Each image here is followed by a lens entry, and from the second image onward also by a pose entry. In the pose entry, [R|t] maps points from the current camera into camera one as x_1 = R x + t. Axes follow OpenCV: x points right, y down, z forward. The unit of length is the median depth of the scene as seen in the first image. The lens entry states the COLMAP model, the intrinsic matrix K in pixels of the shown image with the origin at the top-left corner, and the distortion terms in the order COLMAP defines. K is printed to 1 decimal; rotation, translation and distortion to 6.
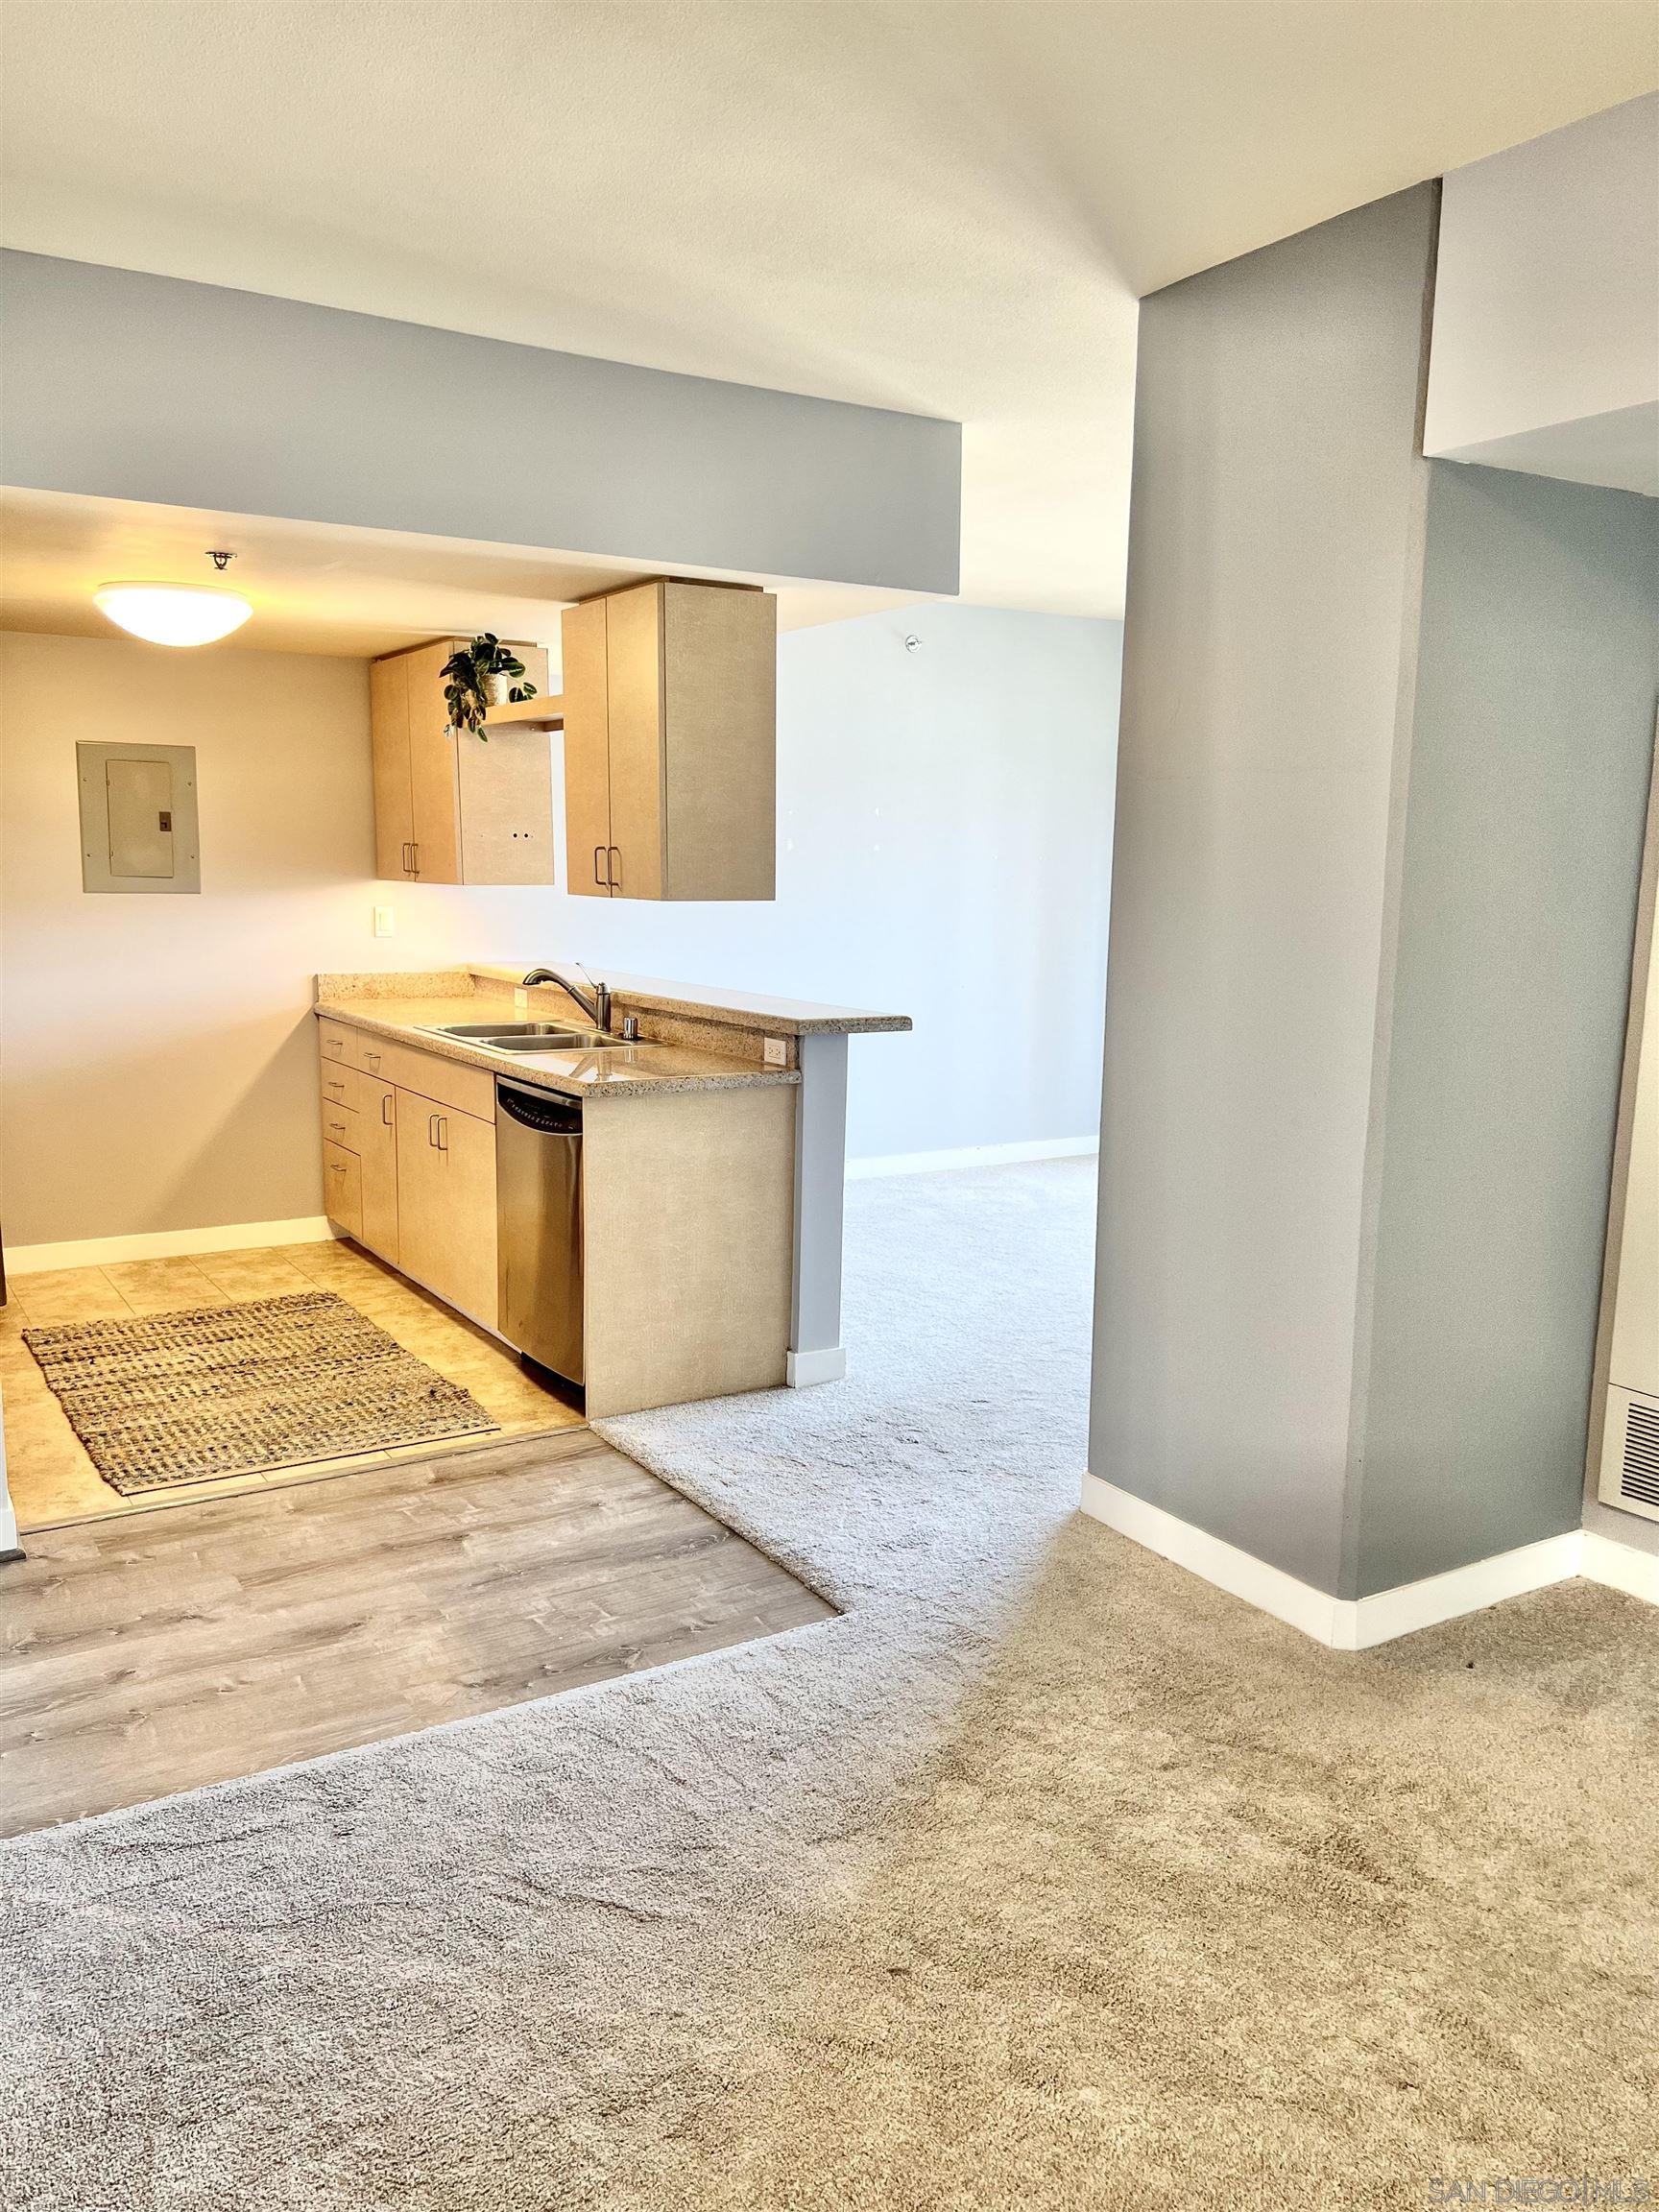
lens RADIAL K [[1639.9, 0, 830.7], [0, 1639.9, 1128.3], [0, 0, 1]] dist [0.086870, -0.205582]
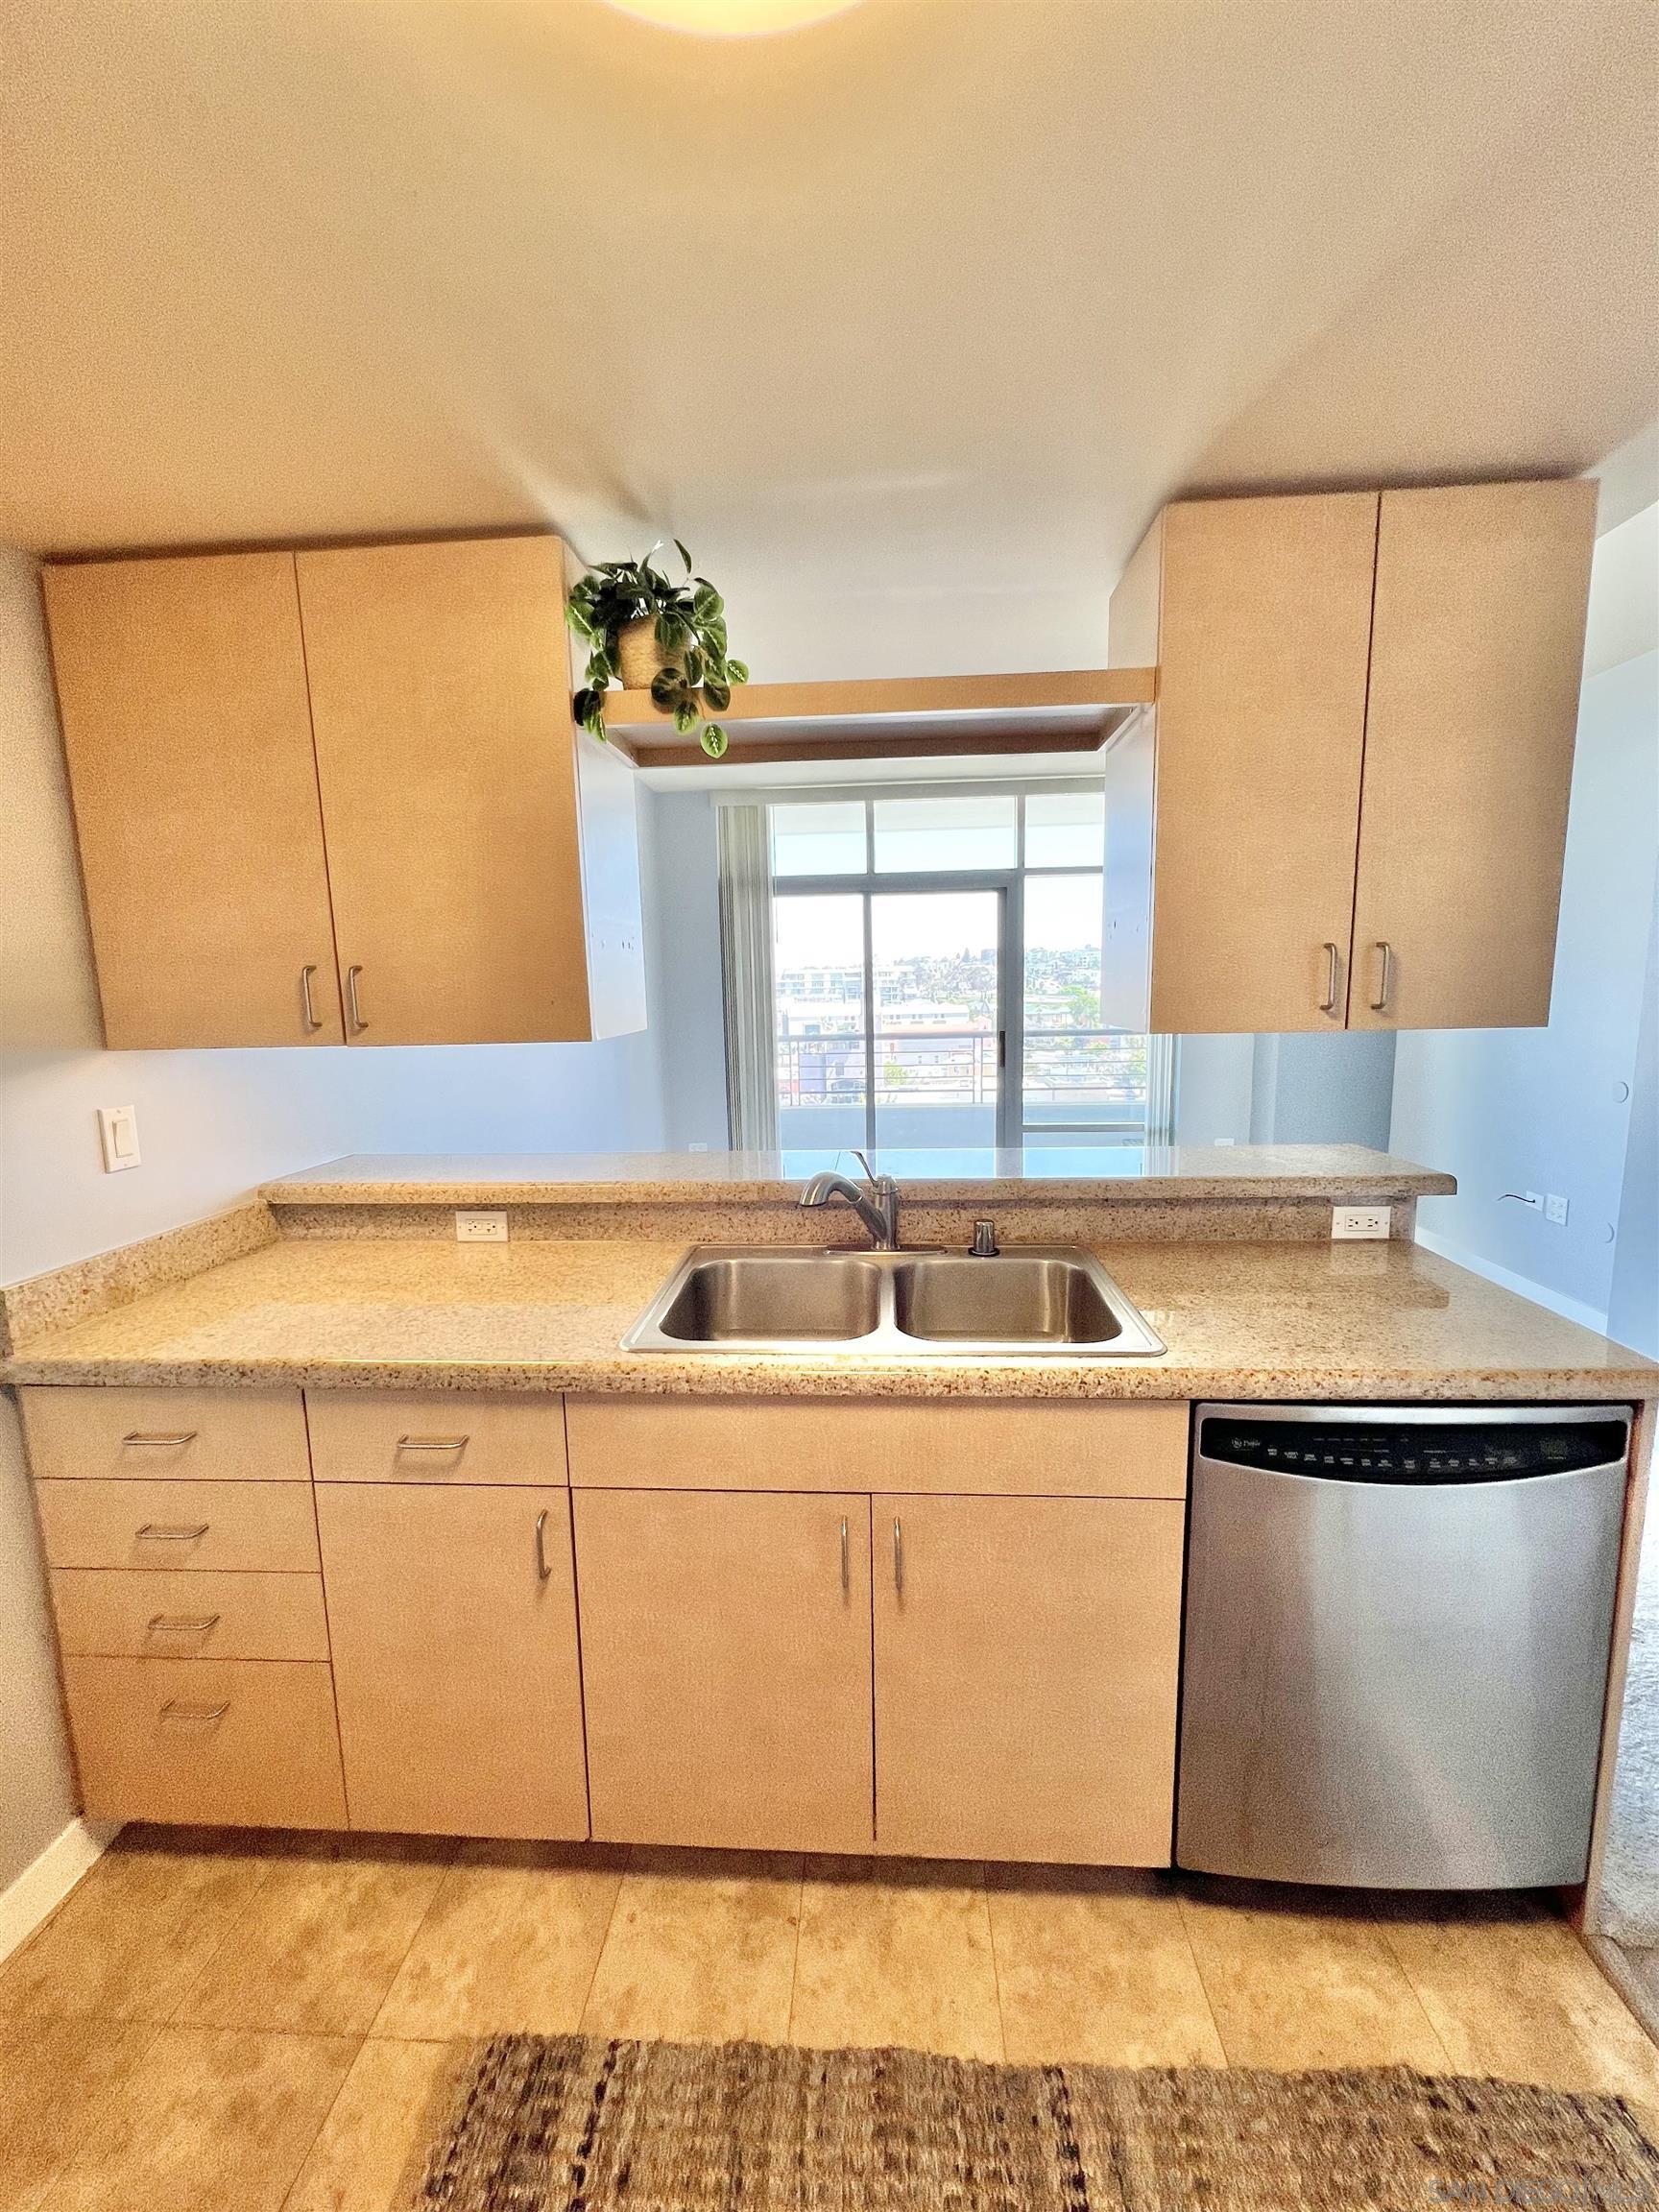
lens RADIAL K [[883.5, 0, 827.0], [0, 883.5, 1108.4], [0, 0, 1]] dist [-0.002995, -0.000251]
pose [[0.587279, -0.139903, 0.797202, -0.487748], [0.161623, 0.985382, 0.053864, -0.159048], [-0.793084, 0.097213, 0.601305, 0.955364]]
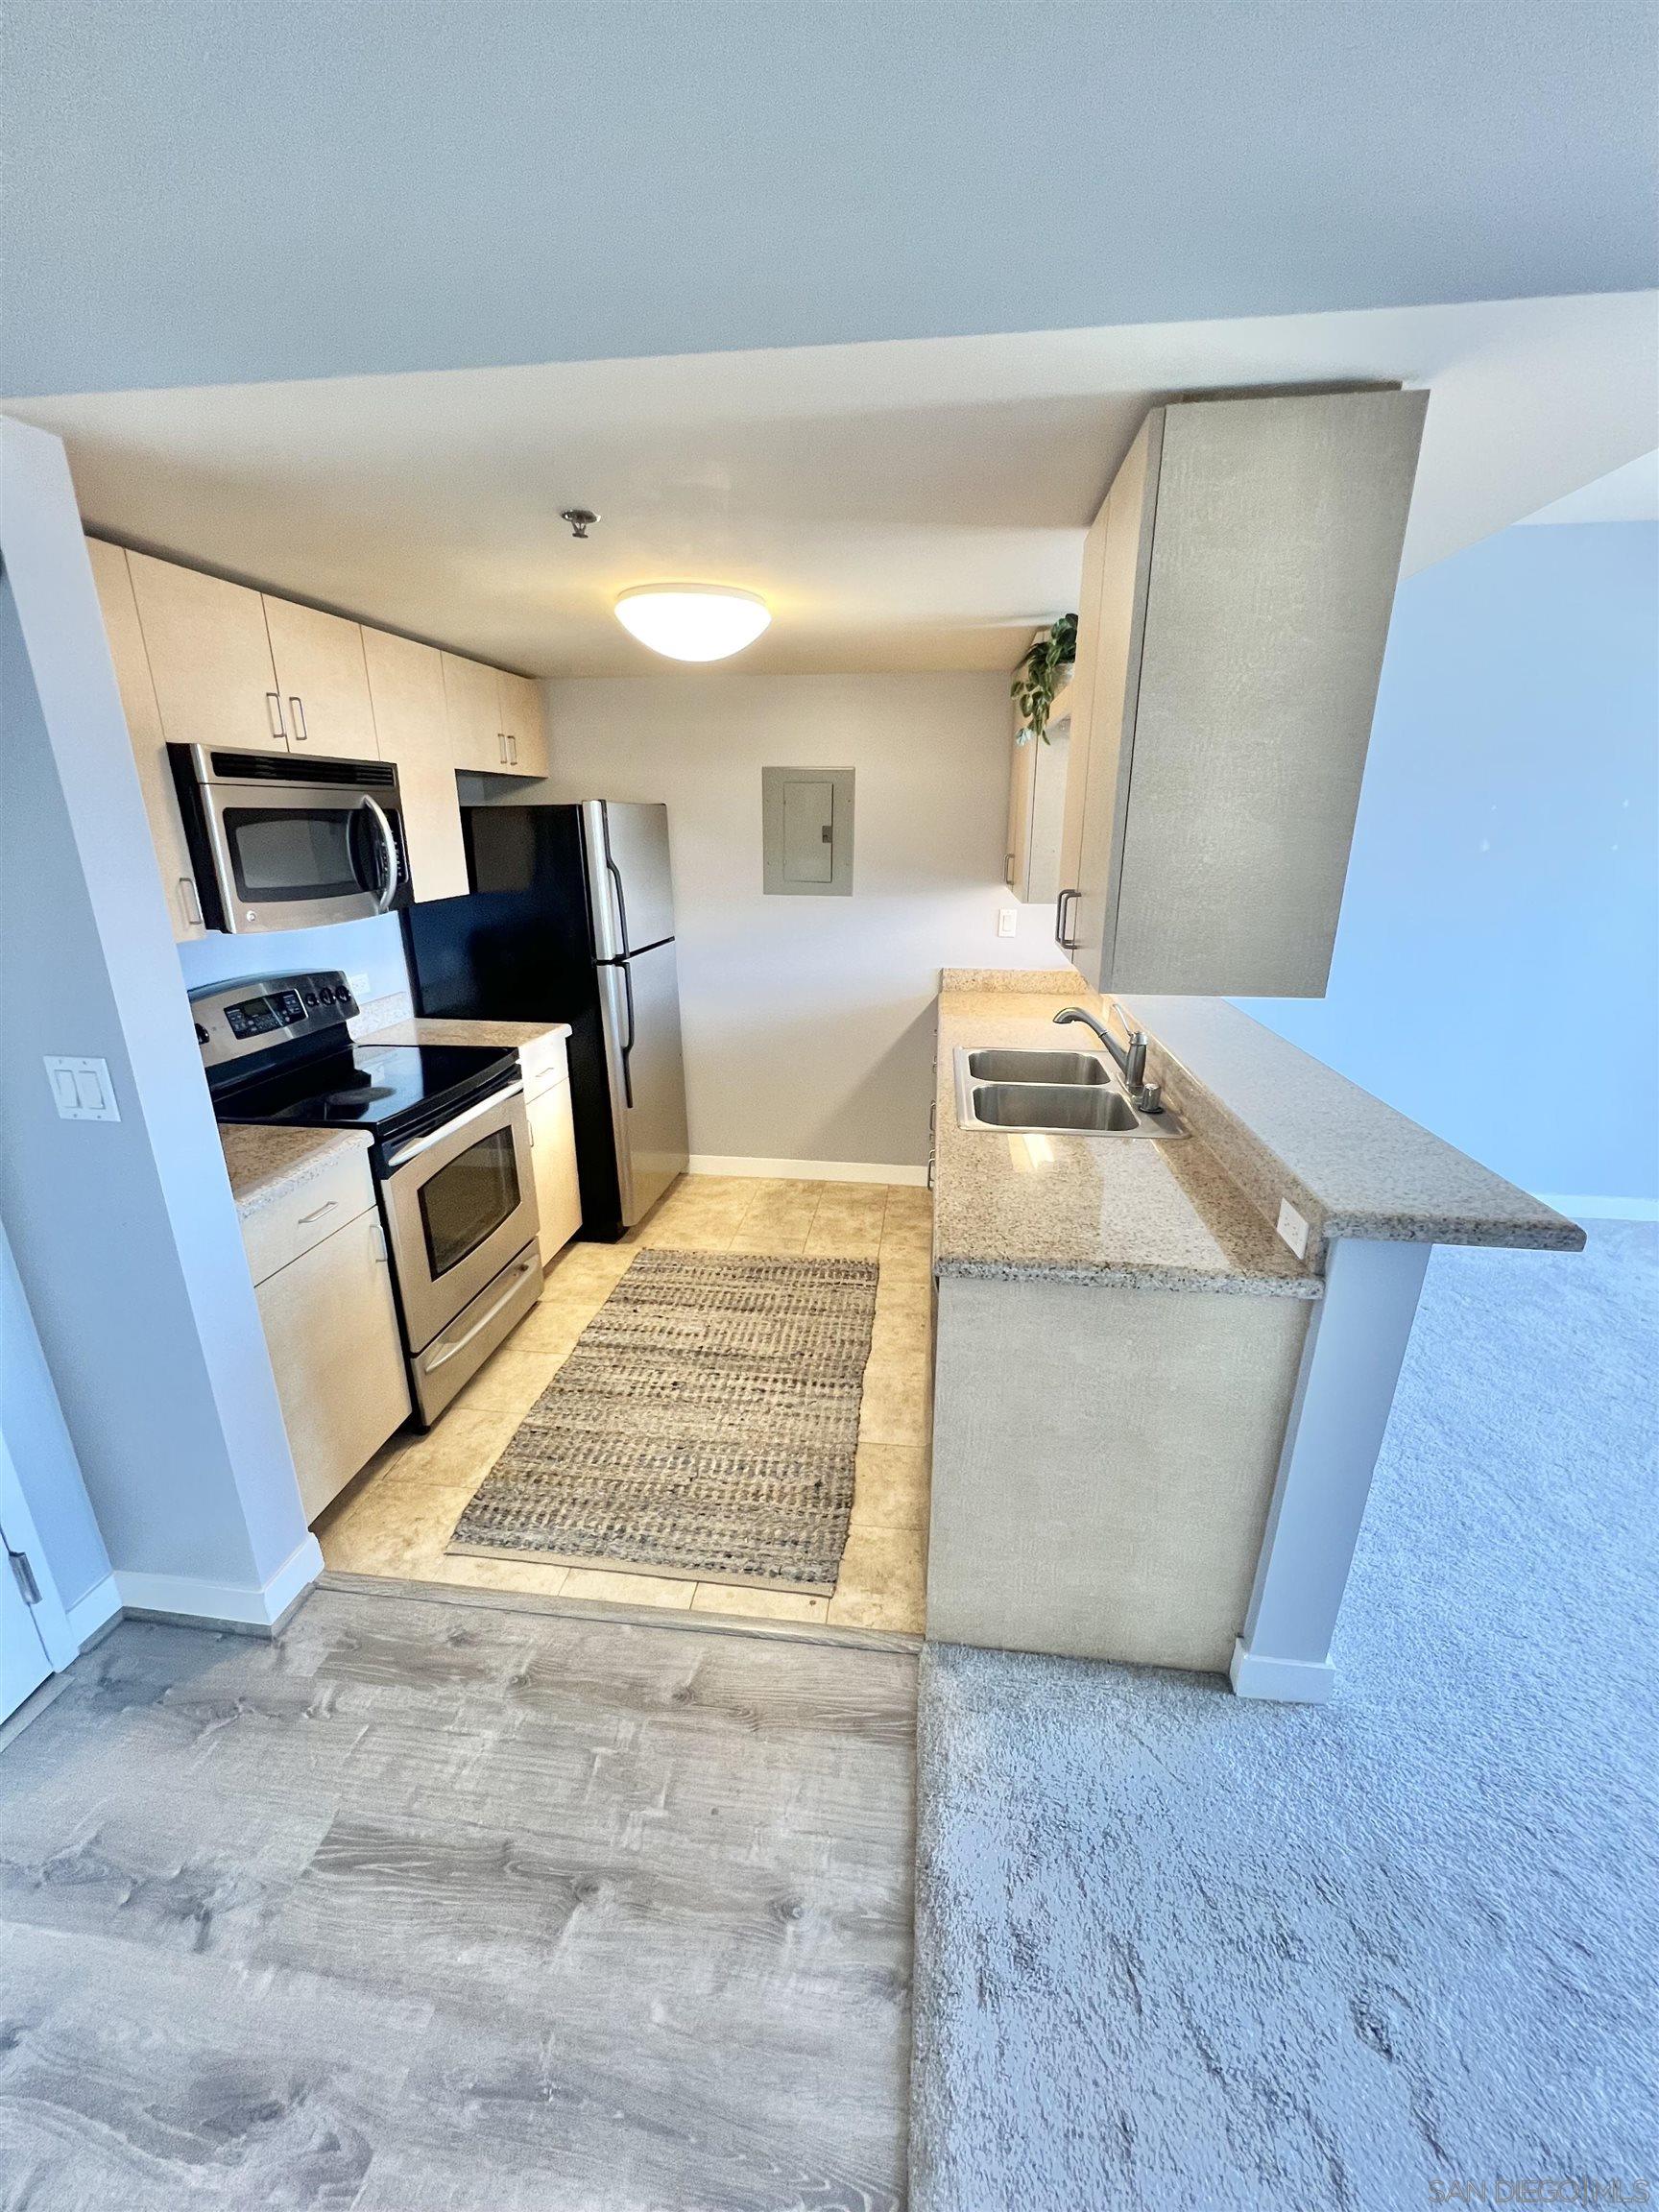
lens RADIAL K [[884.4, 0, 830.4], [0, 884.4, 1108.8], [0, 0, 1]] dist [-0.001231, 0.000222]
pose [[0.773820, 0.185561, -0.605615, 0.026283], [-0.093351, 0.979095, 0.180716, -0.138039], [0.626488, -0.083307, 0.774966, 0.634501]]
